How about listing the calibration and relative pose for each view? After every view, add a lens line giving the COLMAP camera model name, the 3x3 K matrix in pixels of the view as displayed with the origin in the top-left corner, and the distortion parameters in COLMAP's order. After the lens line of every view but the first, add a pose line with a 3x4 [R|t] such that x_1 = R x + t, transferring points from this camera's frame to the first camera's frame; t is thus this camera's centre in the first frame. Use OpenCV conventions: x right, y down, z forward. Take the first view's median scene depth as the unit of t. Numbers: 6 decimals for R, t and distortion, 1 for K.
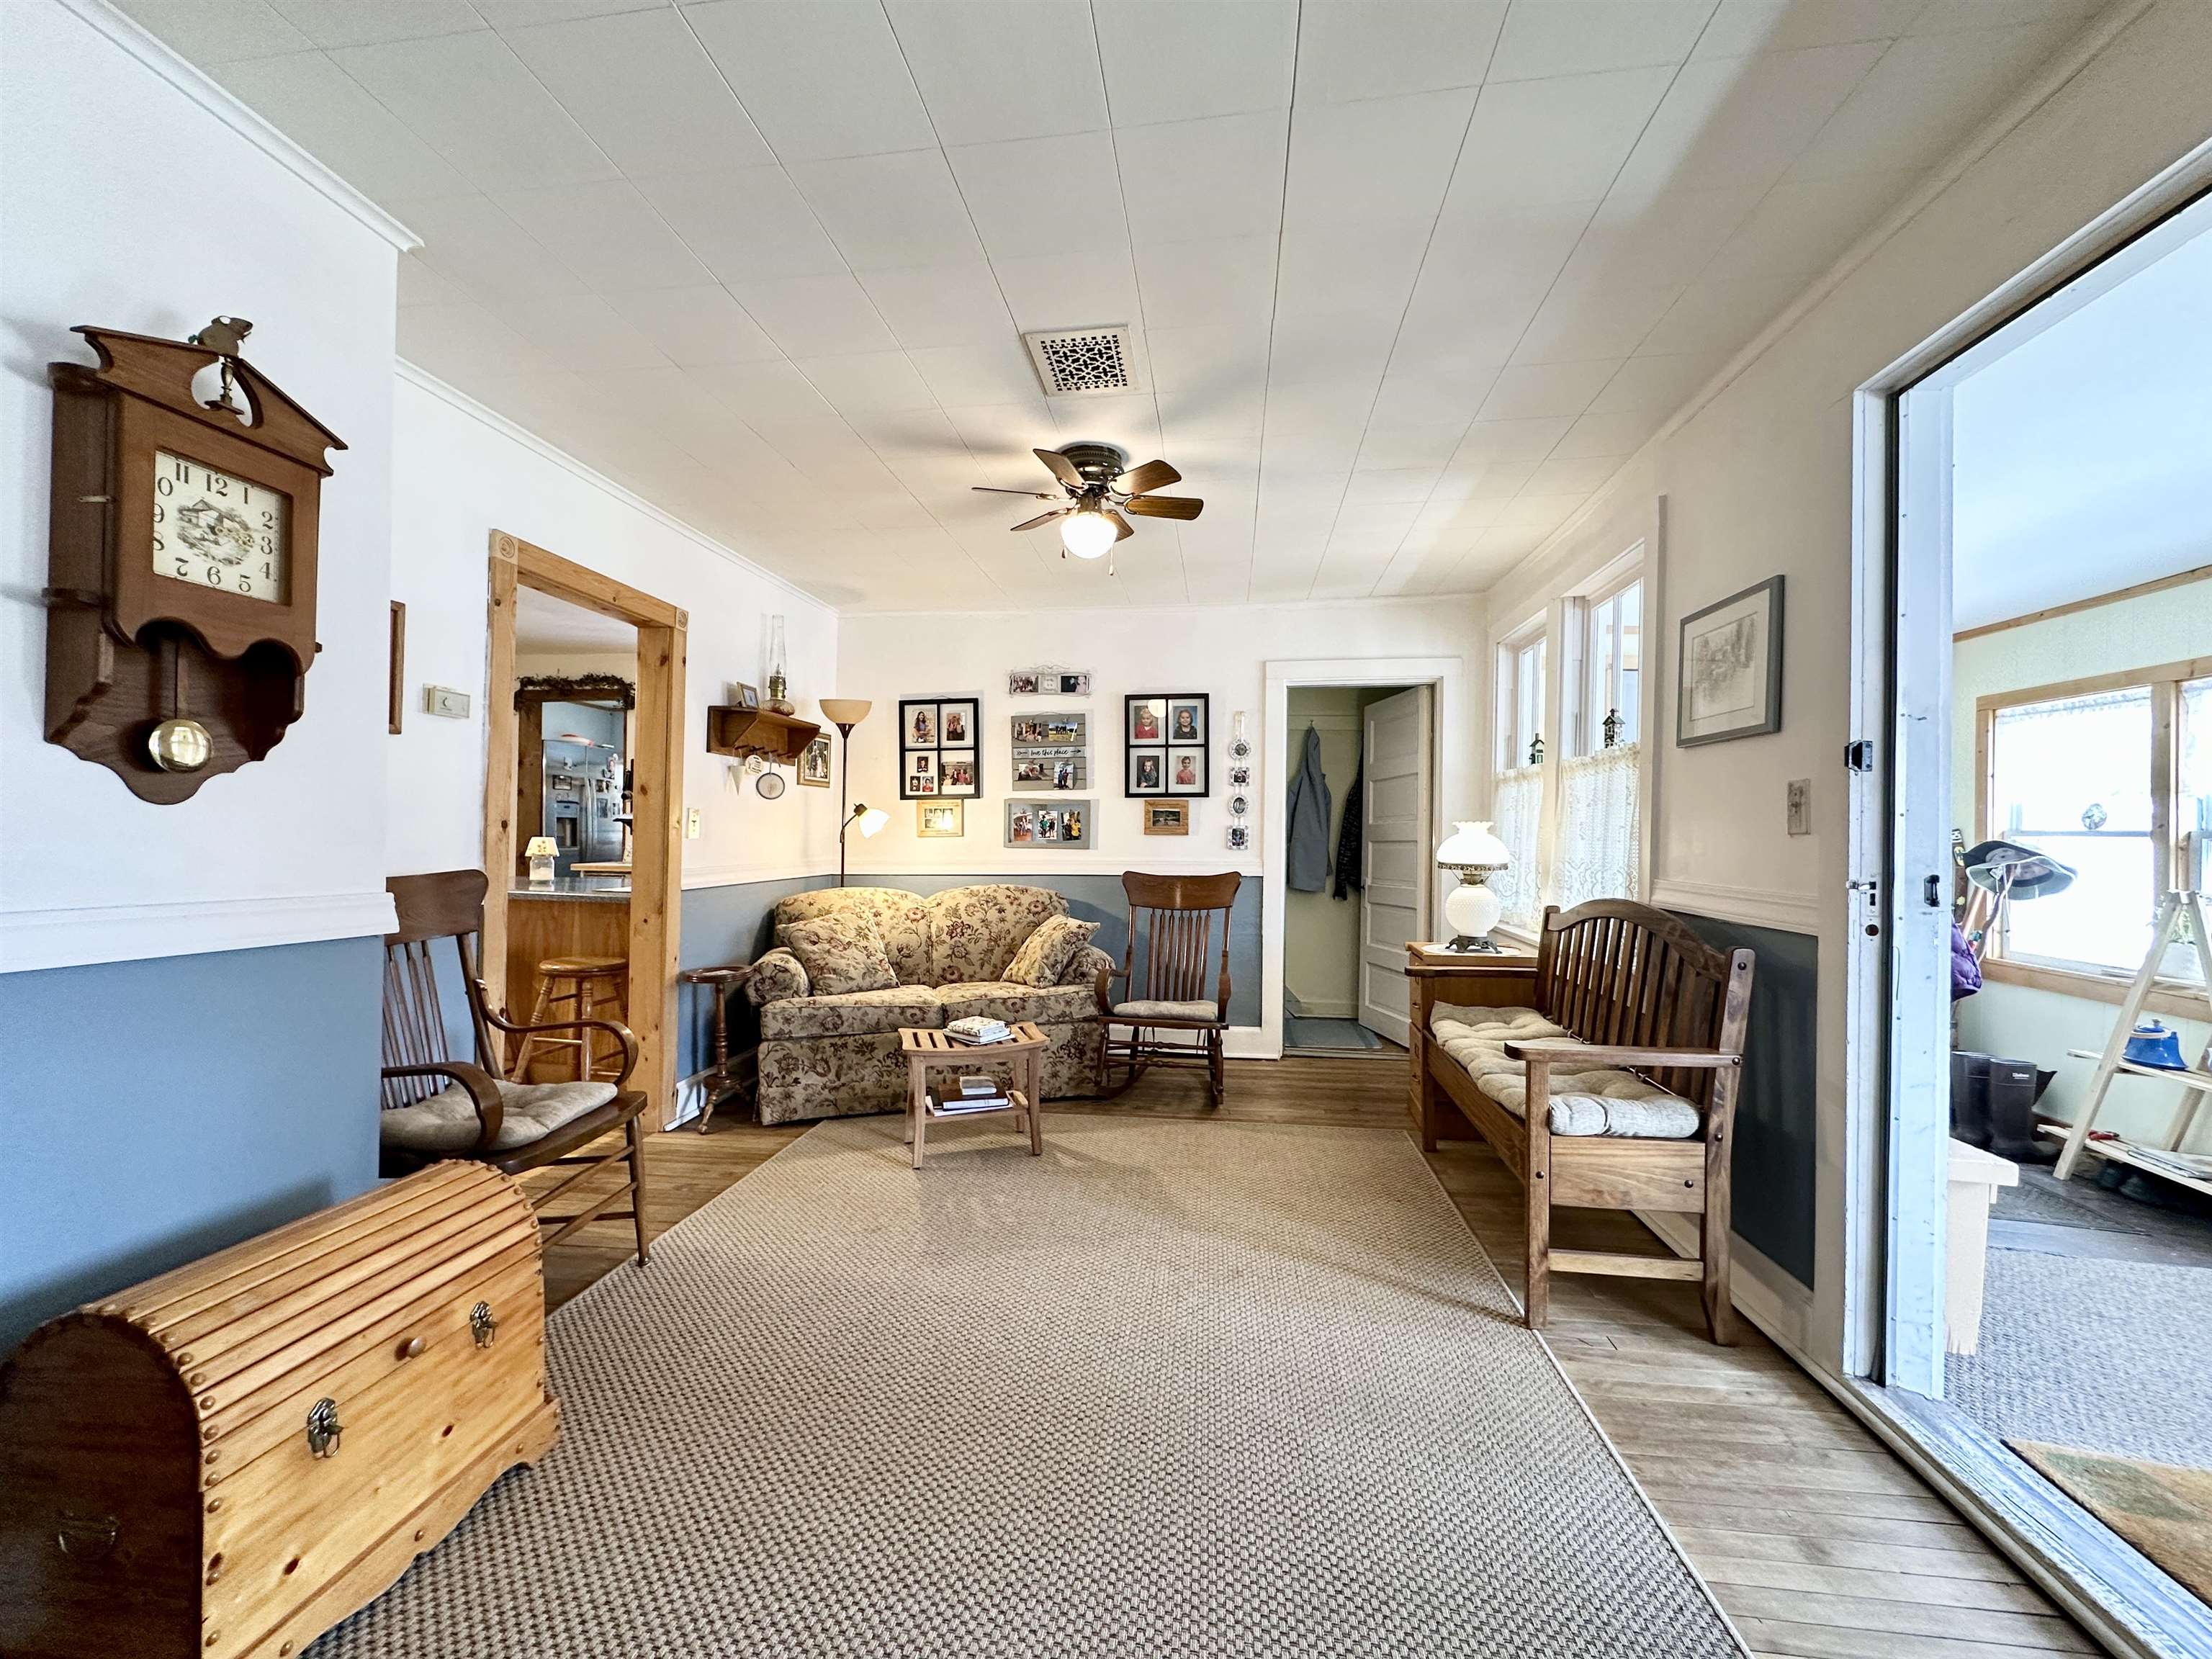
lens RADIAL K [[879.3, 0, 1106.2], [0, 879.3, 831.4], [0, 0, 1]] dist [-0.004010, -0.000081]
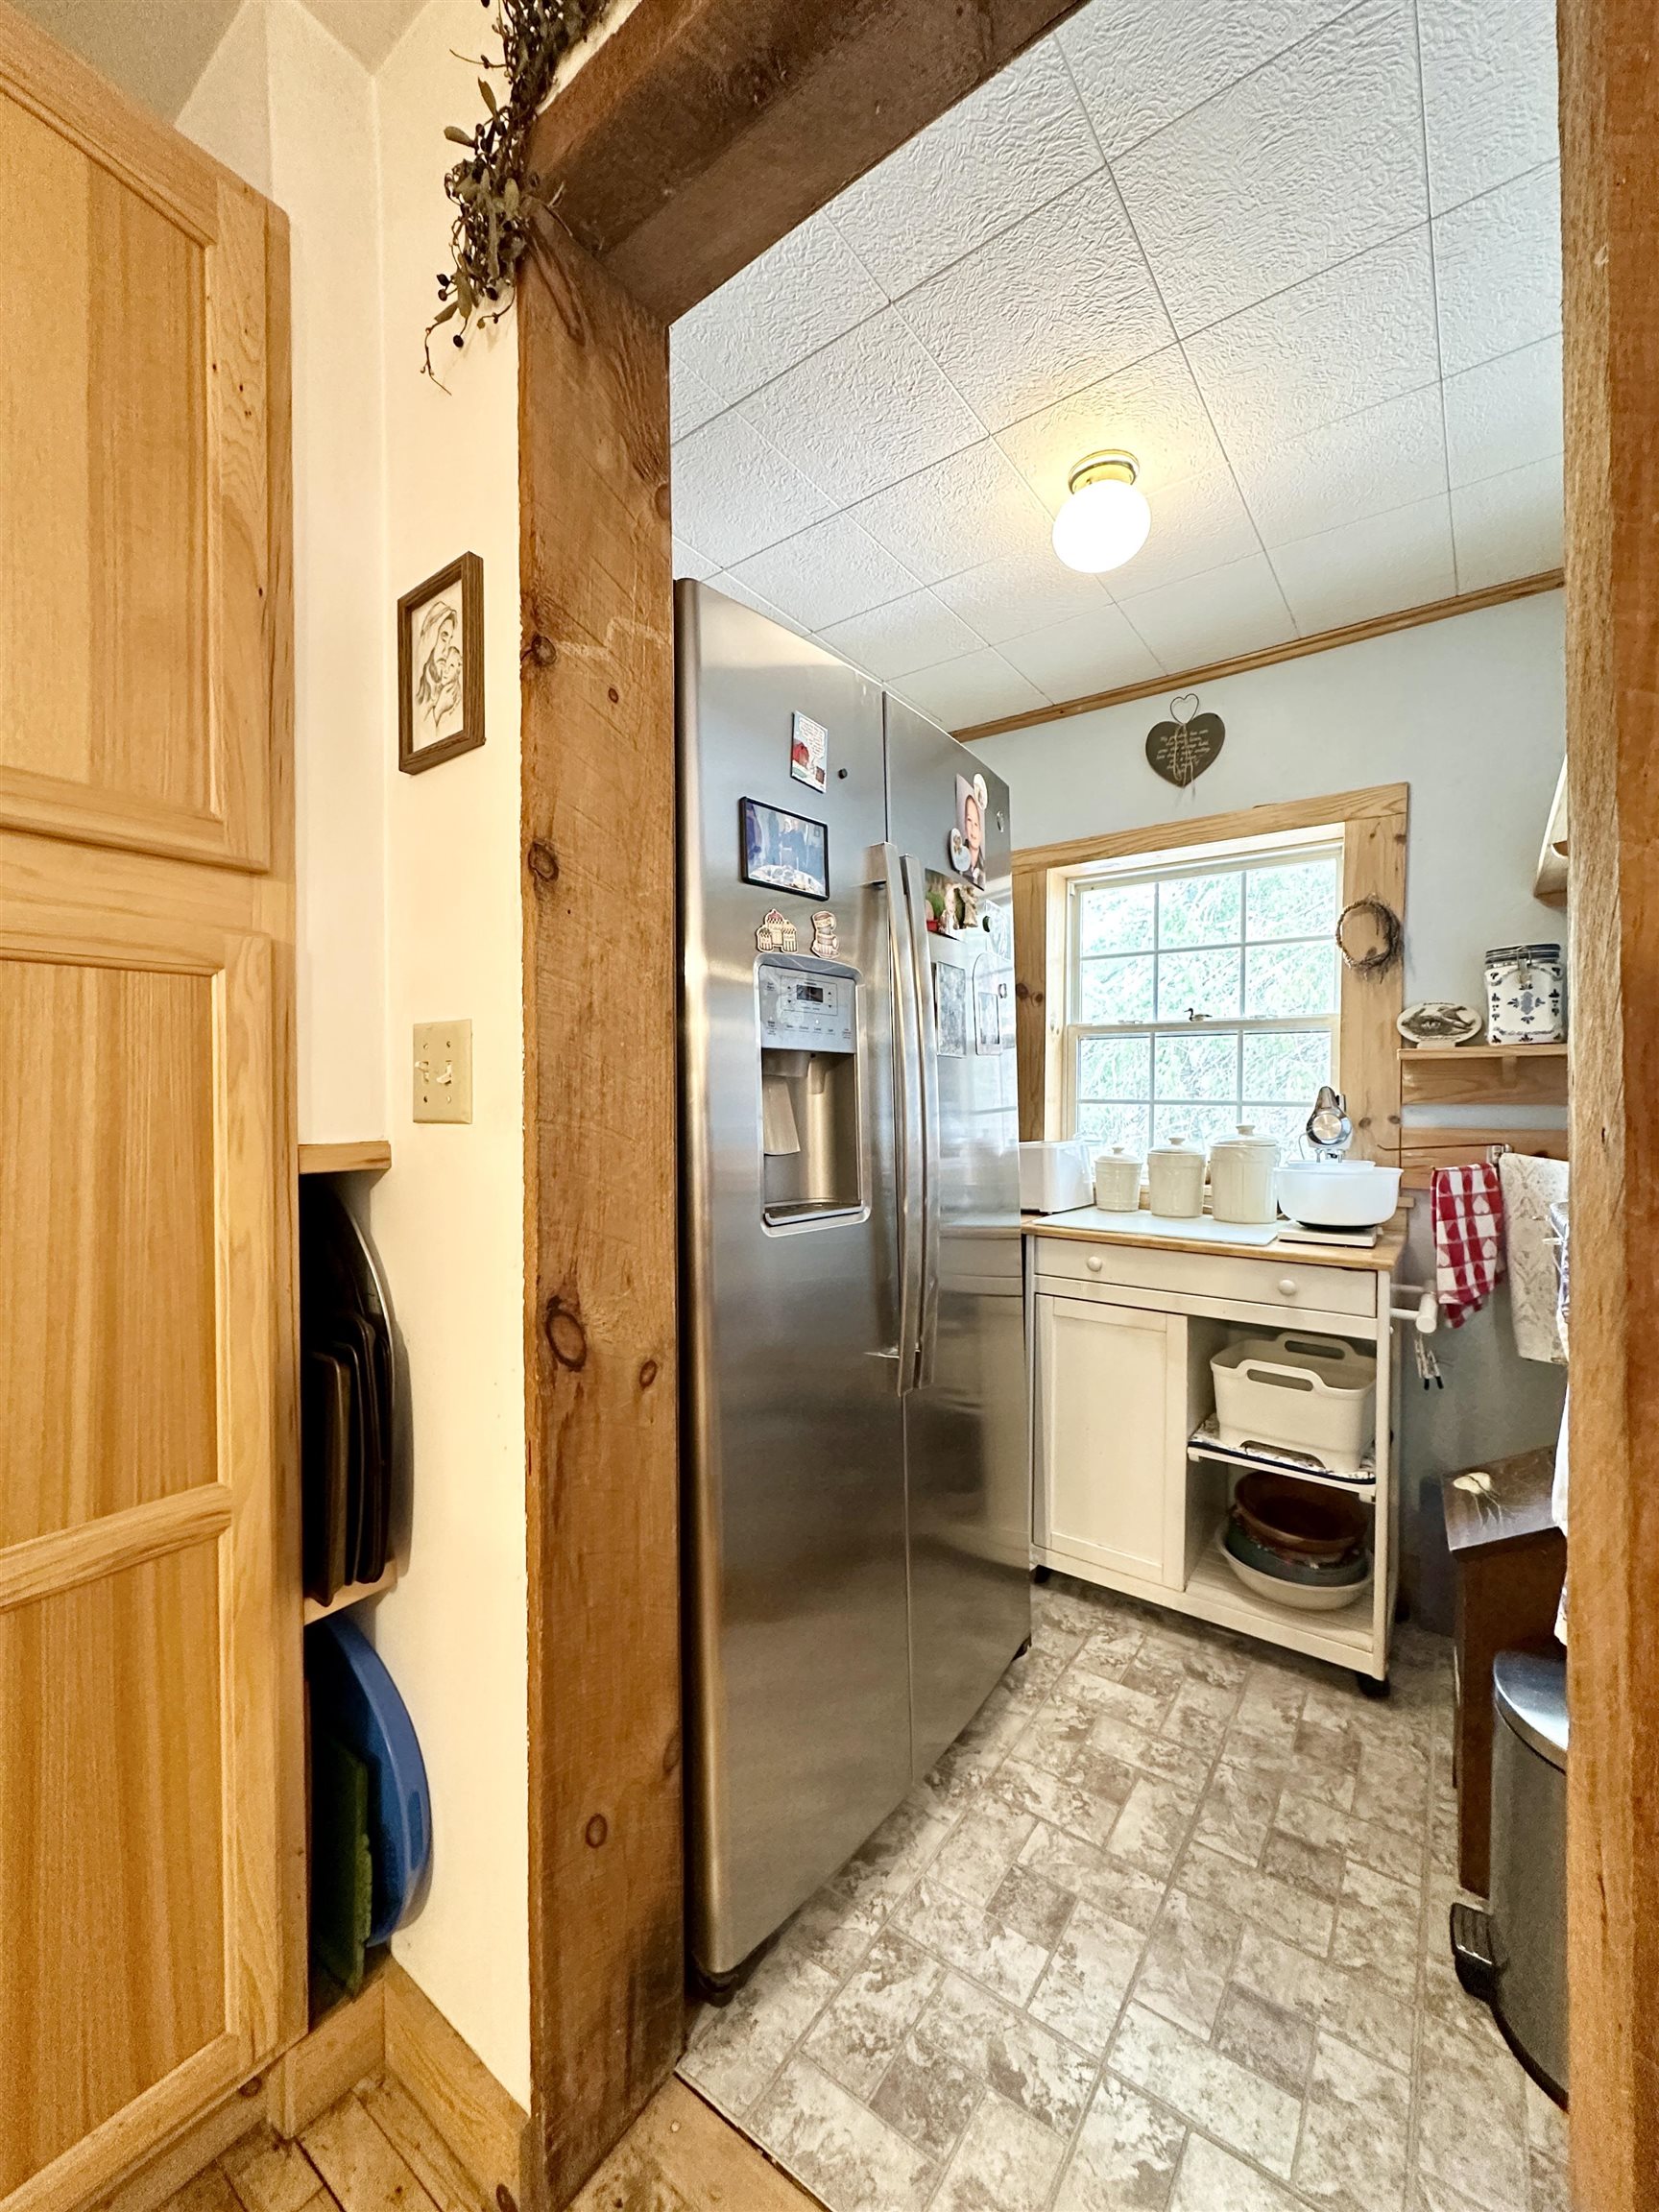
lens RADIAL K [[879.3, 0, 837.8], [0, 879.3, 1101.0], [0, 0, 1]] dist [-0.004010, -0.000081]
pose [[0.866716, -0.000783, -0.498802, -0.512184], [0.005343, 0.999956, 0.007714, -0.004449], [0.498774, -0.009351, 0.866682, 0.835104]]
